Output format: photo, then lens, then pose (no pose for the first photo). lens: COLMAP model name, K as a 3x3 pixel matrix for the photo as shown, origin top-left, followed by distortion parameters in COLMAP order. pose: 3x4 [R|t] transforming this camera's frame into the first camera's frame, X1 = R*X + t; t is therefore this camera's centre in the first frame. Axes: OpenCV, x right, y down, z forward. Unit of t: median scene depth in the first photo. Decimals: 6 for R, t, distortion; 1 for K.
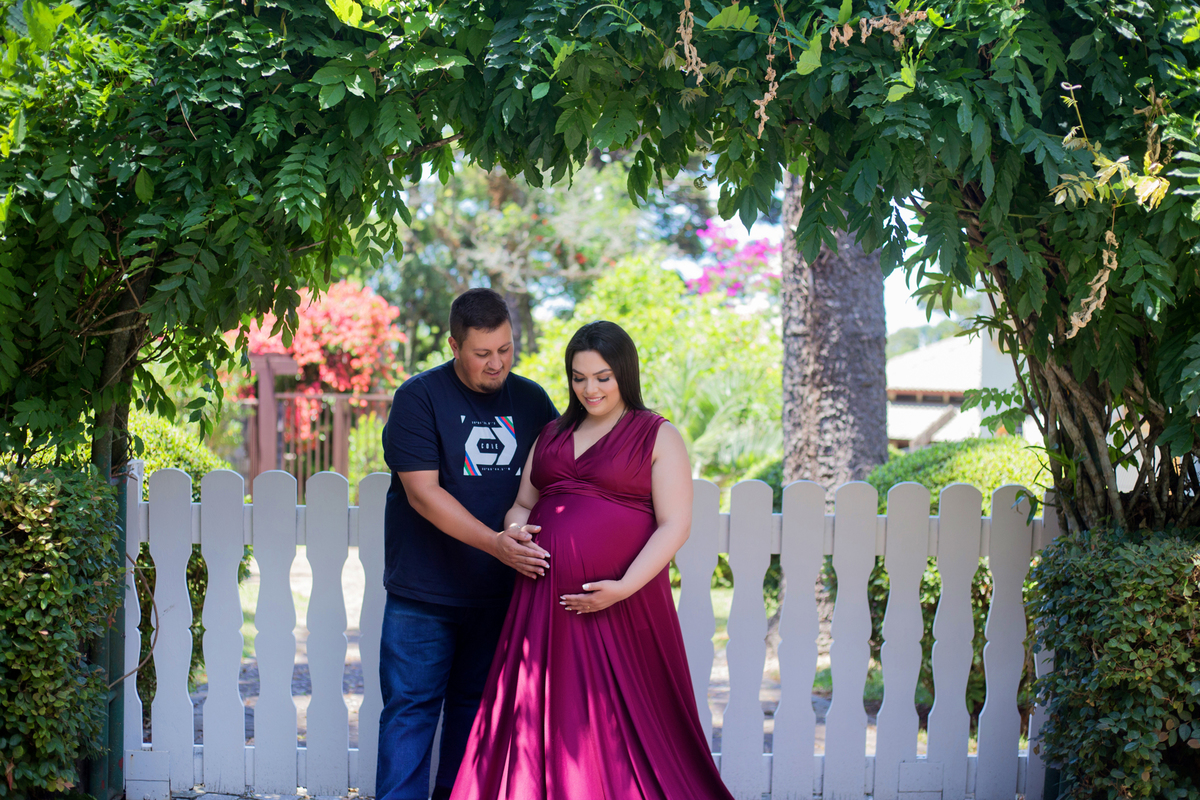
lens RADIAL K [[1711.1, 0, 581.9], [0, 1711.1, 395.0], [0, 0, 1]] dist [-0.114620, -0.007063]
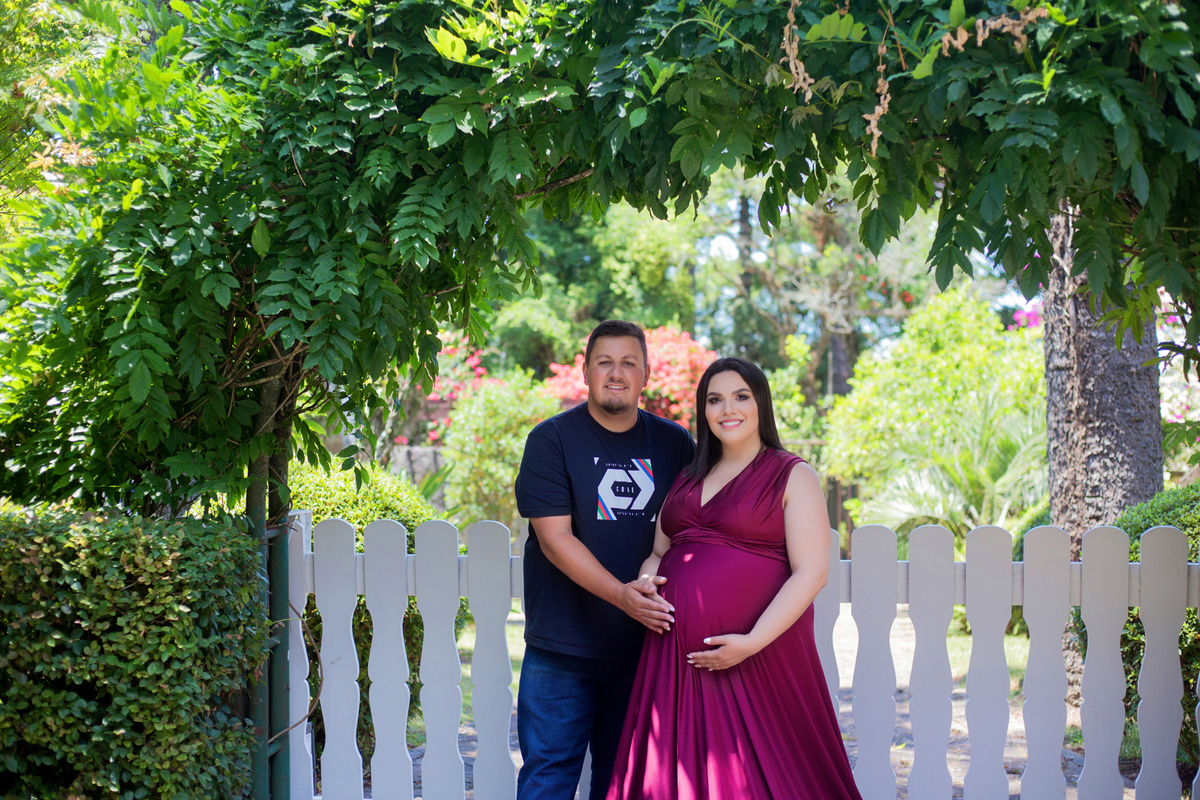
lens RADIAL K [[1711.1, 0, 581.9], [0, 1711.1, 395.0], [0, 0, 1]] dist [-0.114620, -0.007063]
pose [[0.979524, -0.022949, -0.200016, 0.122163], [0.017810, 0.999464, -0.027454, 0.001044], [0.200539, 0.023329, 0.979408, 0.064532]]
